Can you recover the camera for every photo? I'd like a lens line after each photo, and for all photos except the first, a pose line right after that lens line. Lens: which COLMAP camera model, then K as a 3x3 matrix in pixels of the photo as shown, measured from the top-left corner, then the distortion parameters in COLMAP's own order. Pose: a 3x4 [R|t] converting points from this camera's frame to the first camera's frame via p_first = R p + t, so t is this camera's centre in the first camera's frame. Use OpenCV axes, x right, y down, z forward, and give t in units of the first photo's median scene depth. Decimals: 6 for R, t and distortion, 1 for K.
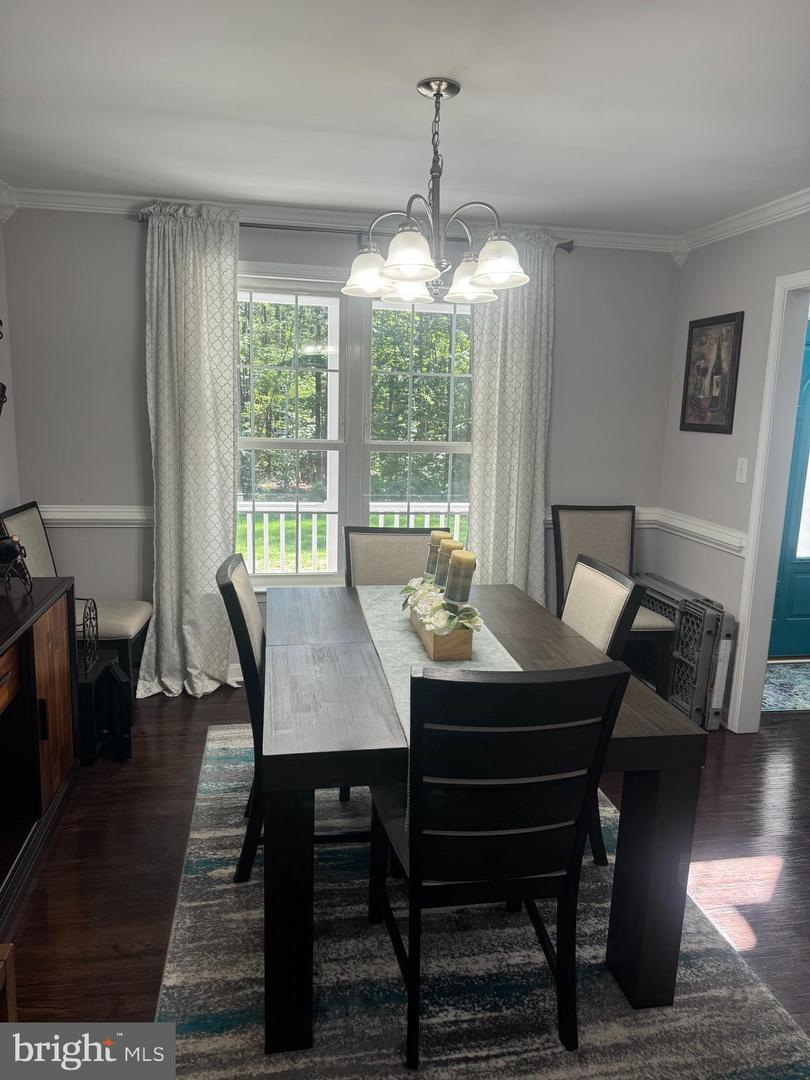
lens RADIAL K [[768.6, 0, 405.0], [0, 768.6, 540.0], [0, 0, 1]] dist [0.006735, 0.000510]
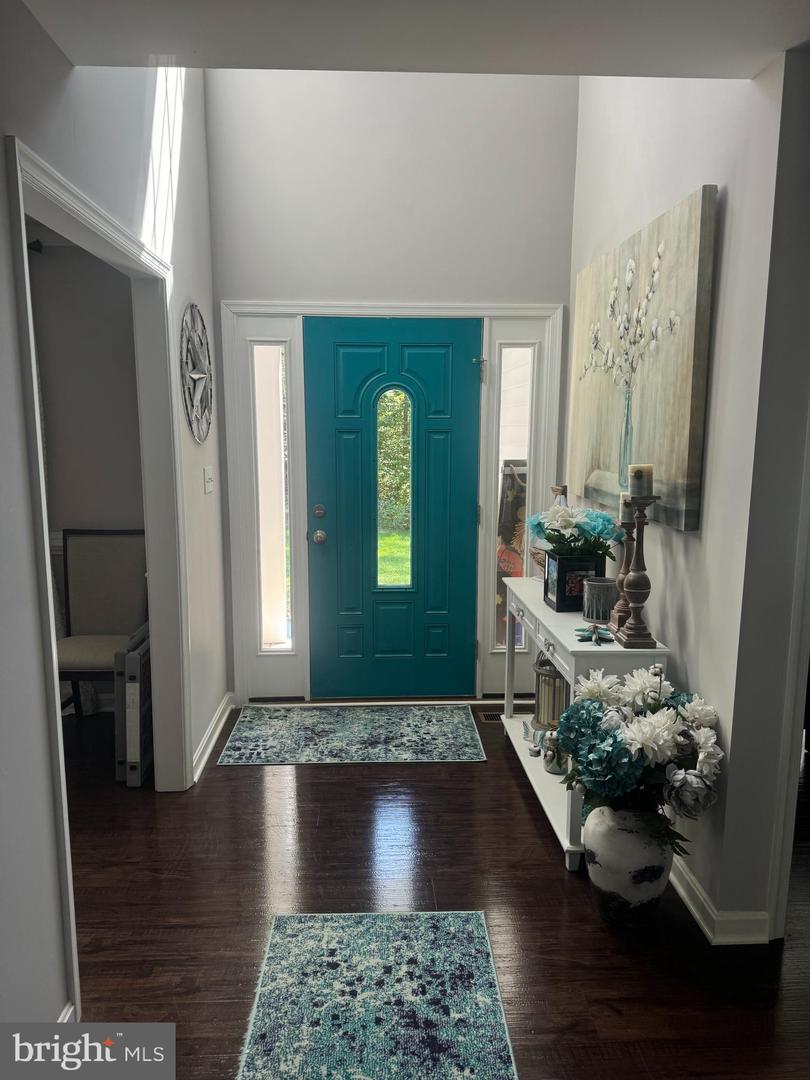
lens RADIAL K [[768.6, 0, 405.0], [0, 768.6, 540.0], [0, 0, 1]] dist [0.006735, 0.000510]
pose [[0.992107, -0.007323, -0.125180, 0.710853], [0.004673, 0.999759, -0.021454, -0.011124], [0.125307, 0.020700, 0.991902, 0.143810]]
